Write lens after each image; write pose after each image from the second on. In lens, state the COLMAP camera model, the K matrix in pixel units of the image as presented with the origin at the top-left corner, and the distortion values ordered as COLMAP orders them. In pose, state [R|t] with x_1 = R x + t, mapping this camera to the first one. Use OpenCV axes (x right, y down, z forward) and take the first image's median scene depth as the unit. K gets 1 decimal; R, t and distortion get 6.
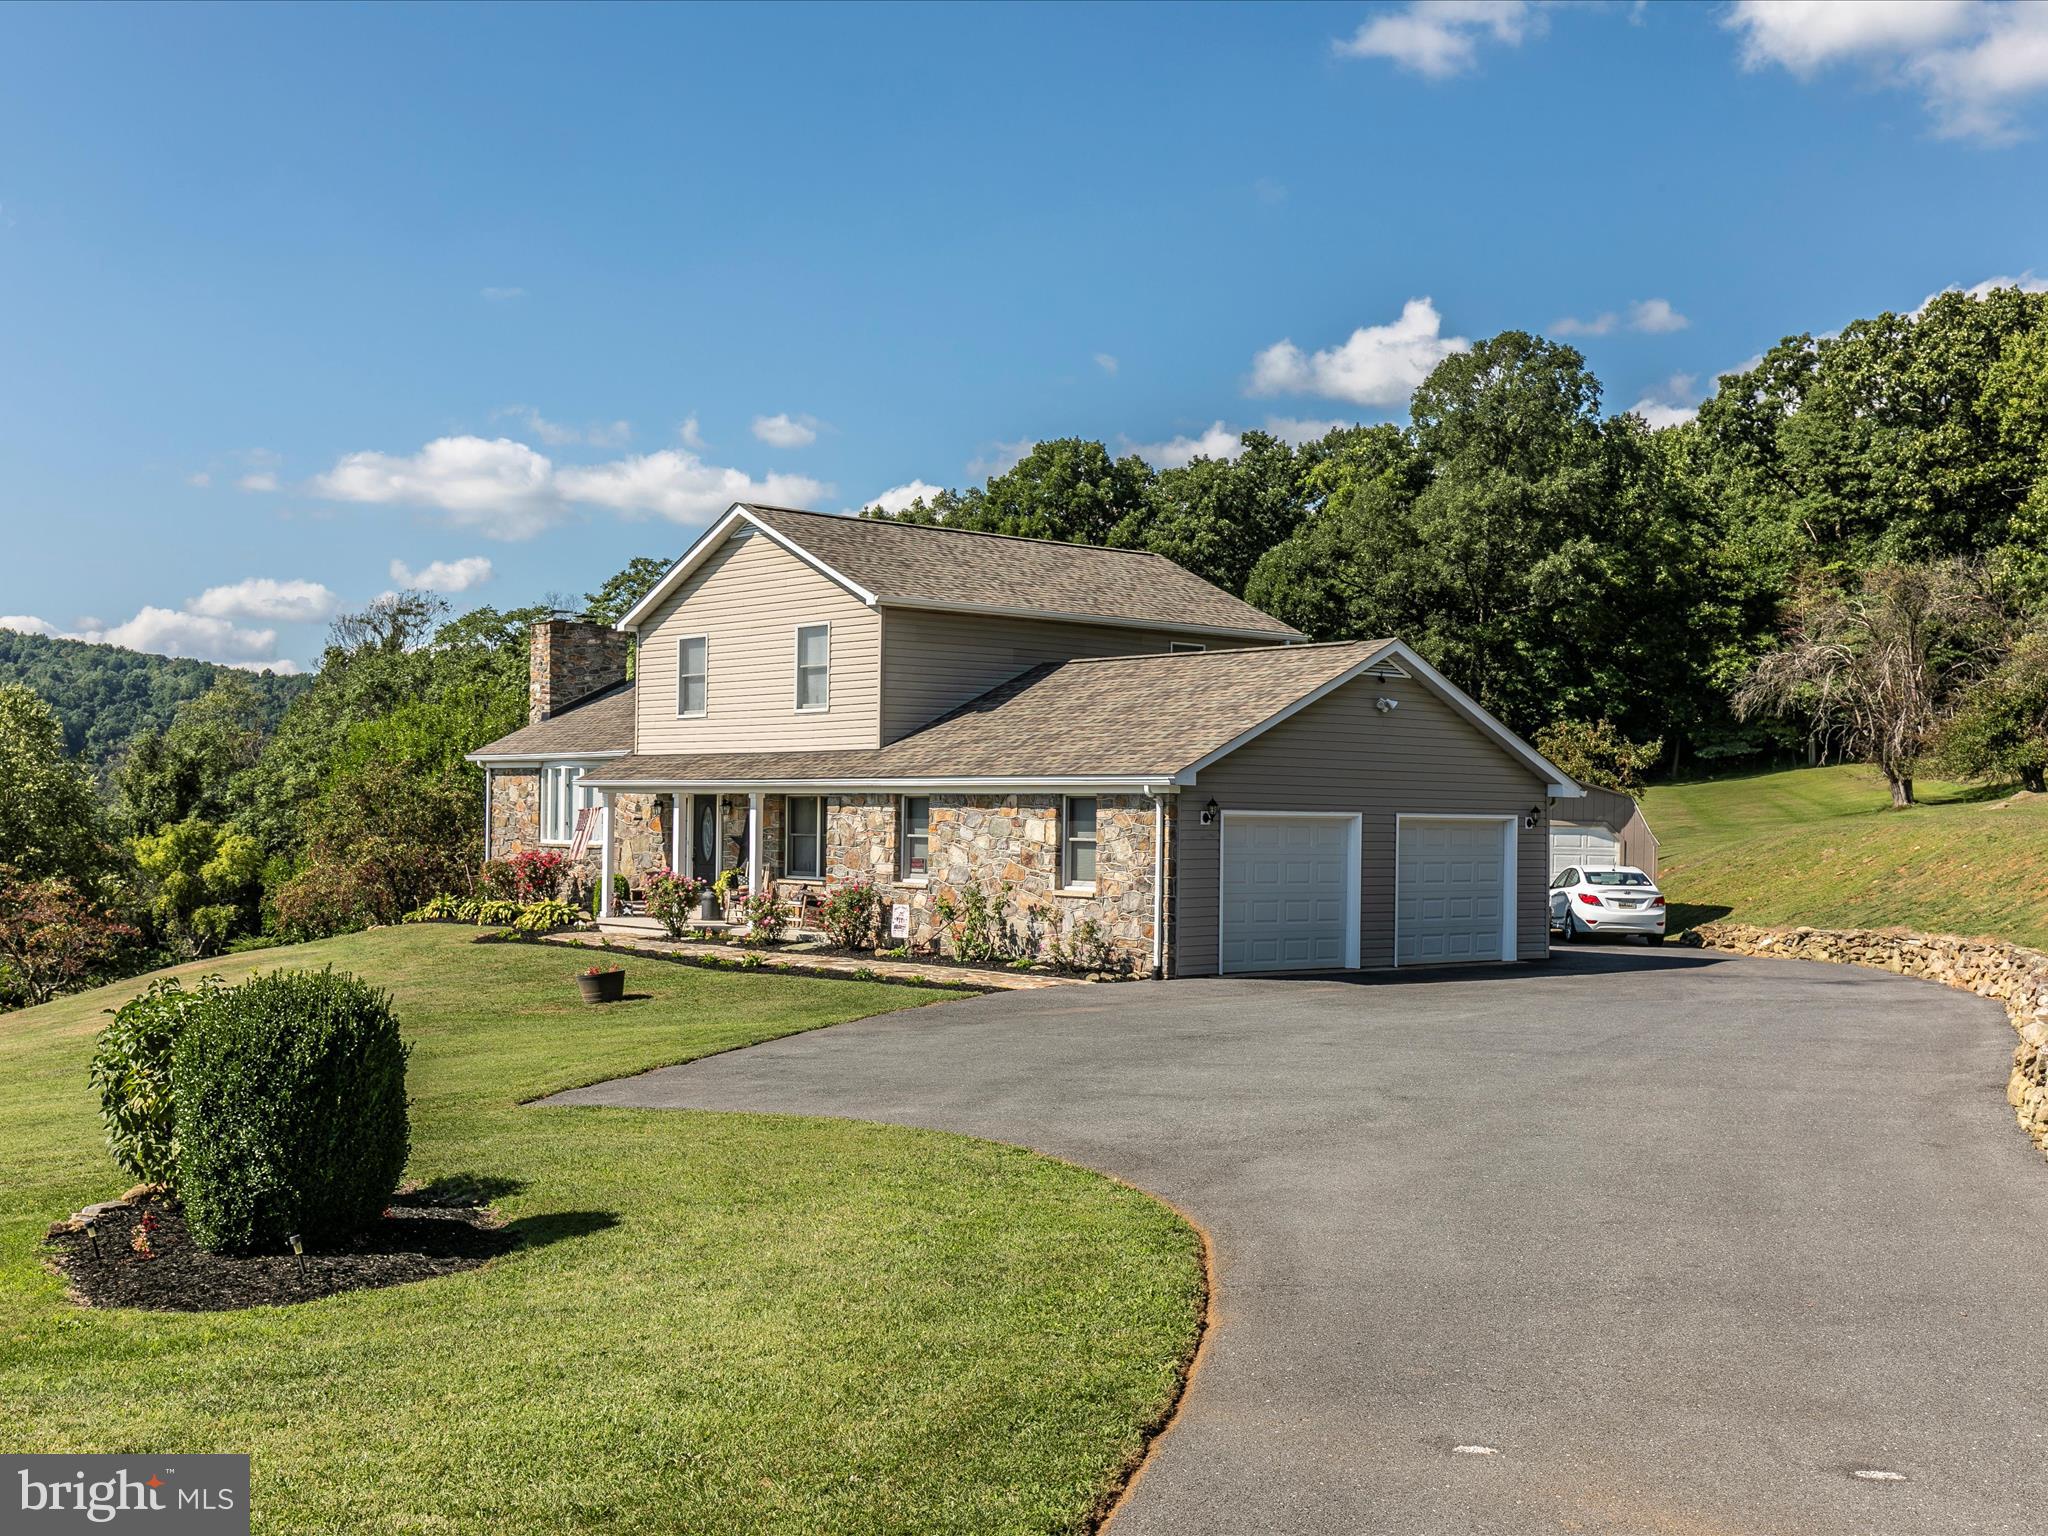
lens RADIAL K [[2117.9, 0, 1027.1], [0, 2117.9, 756.5], [0, 0, 1]] dist [0.022232, 0.000000]
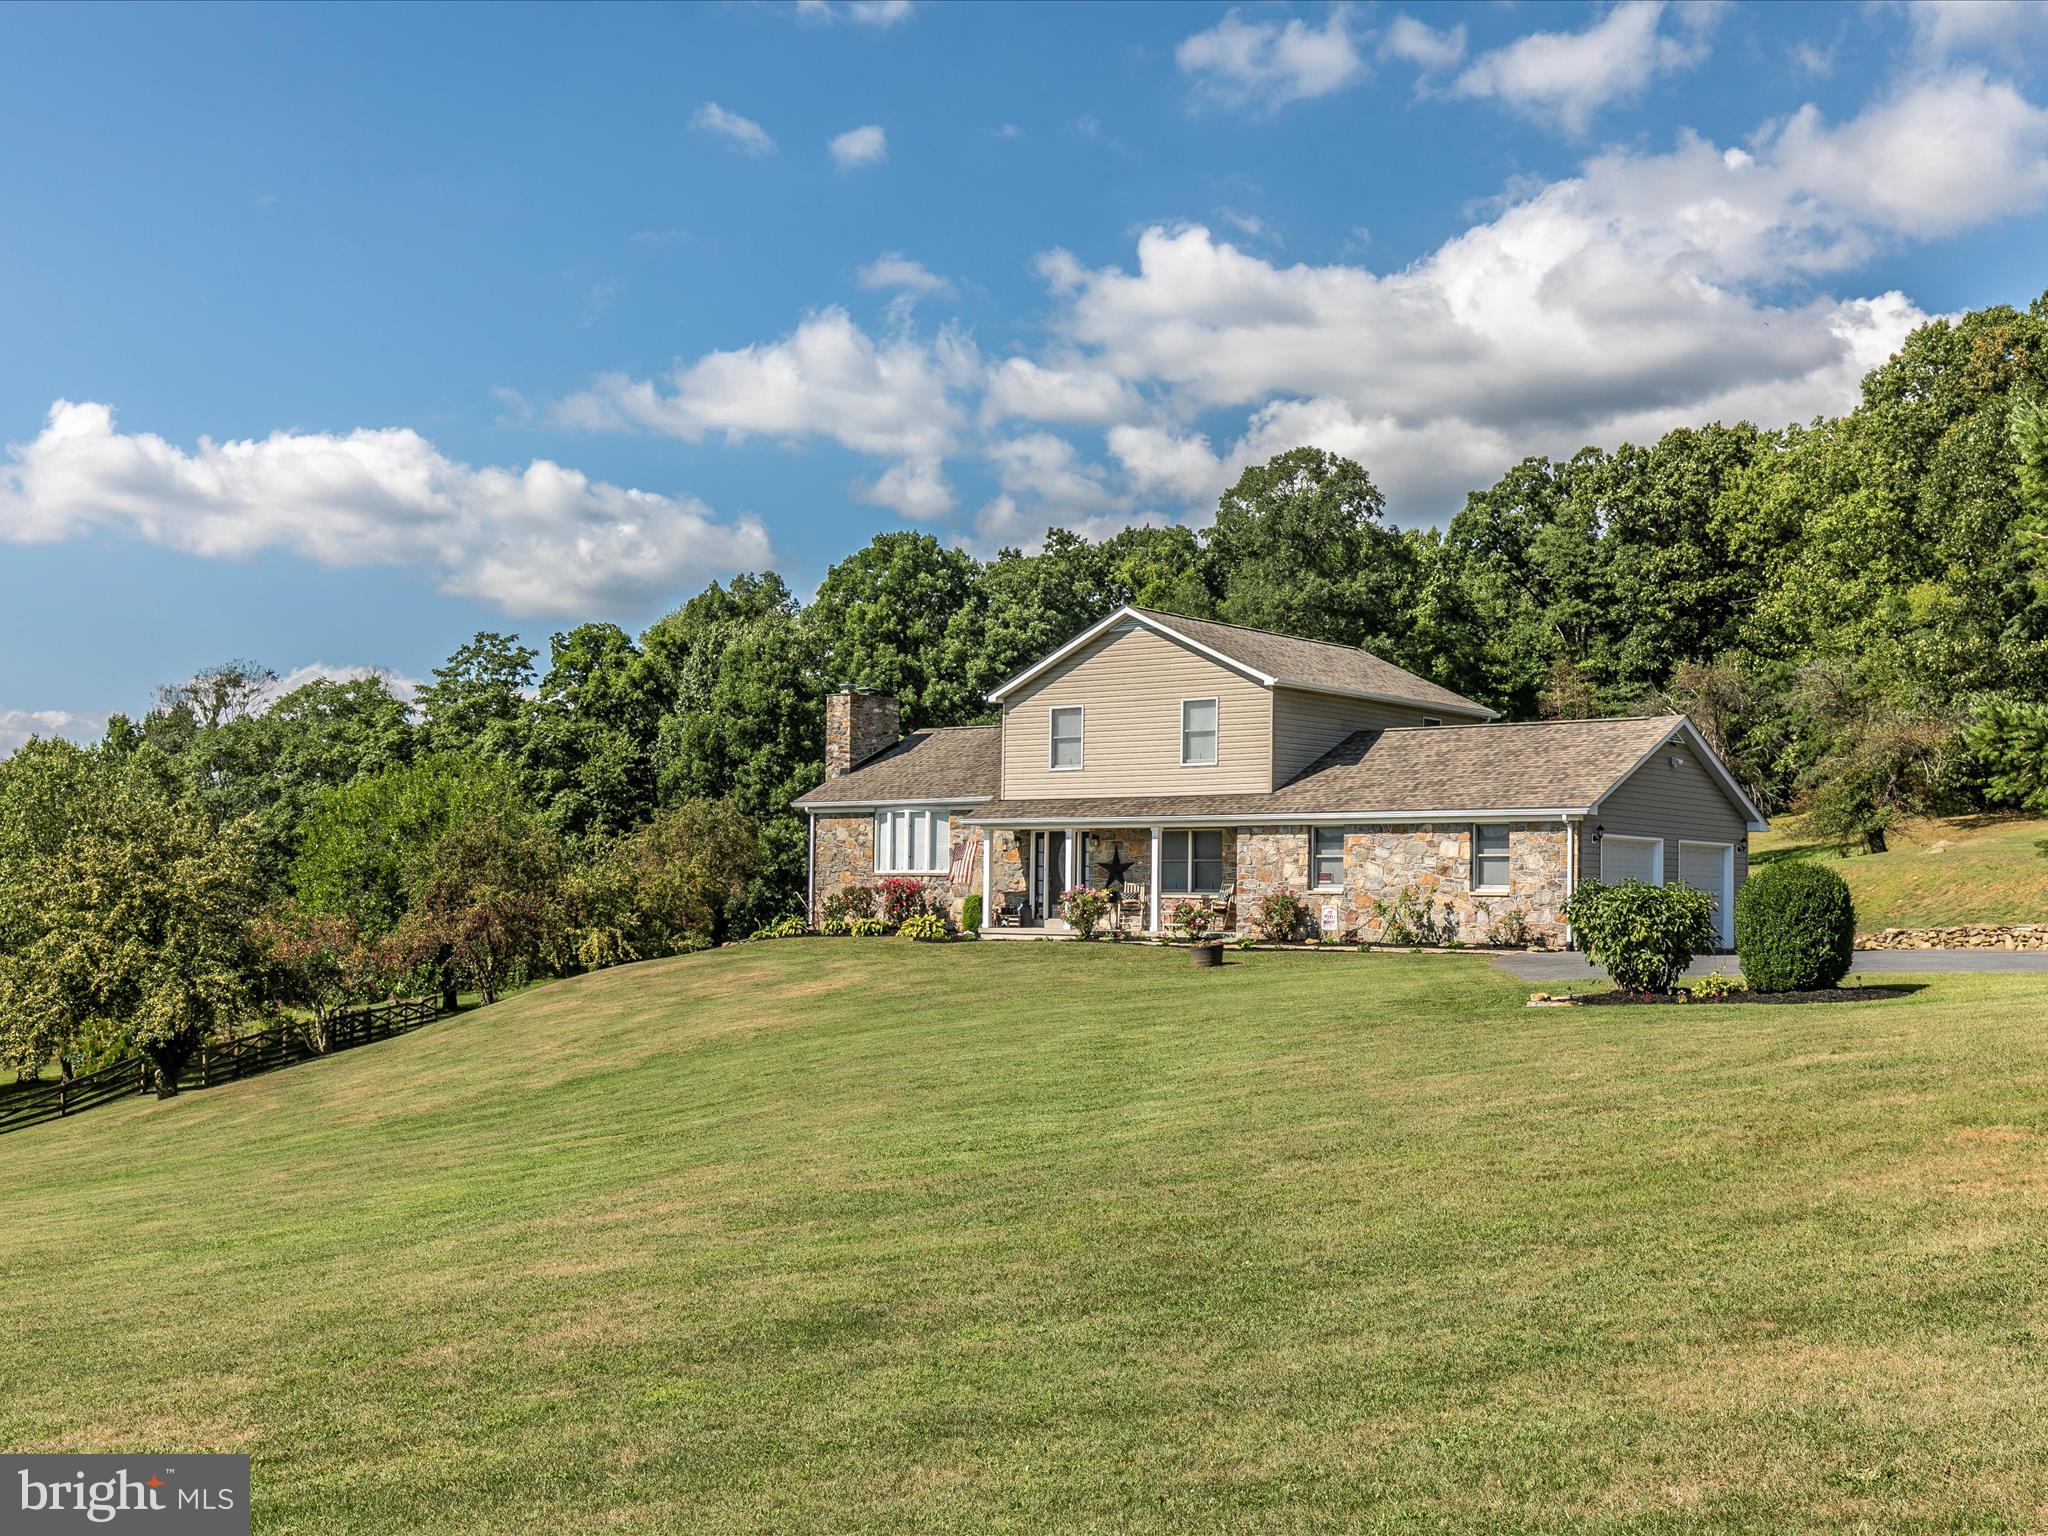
lens RADIAL K [[2117.9, 0, 1013.6], [0, 2117.9, 773.2], [0, 0, 1]] dist [0.022232, 0.000000]
pose [[0.986387, 0.009958, 0.164141, -0.115916], [-0.004856, 0.999493, -0.031454, 0.006915], [-0.164371, 0.030228, 0.985935, -0.074404]]
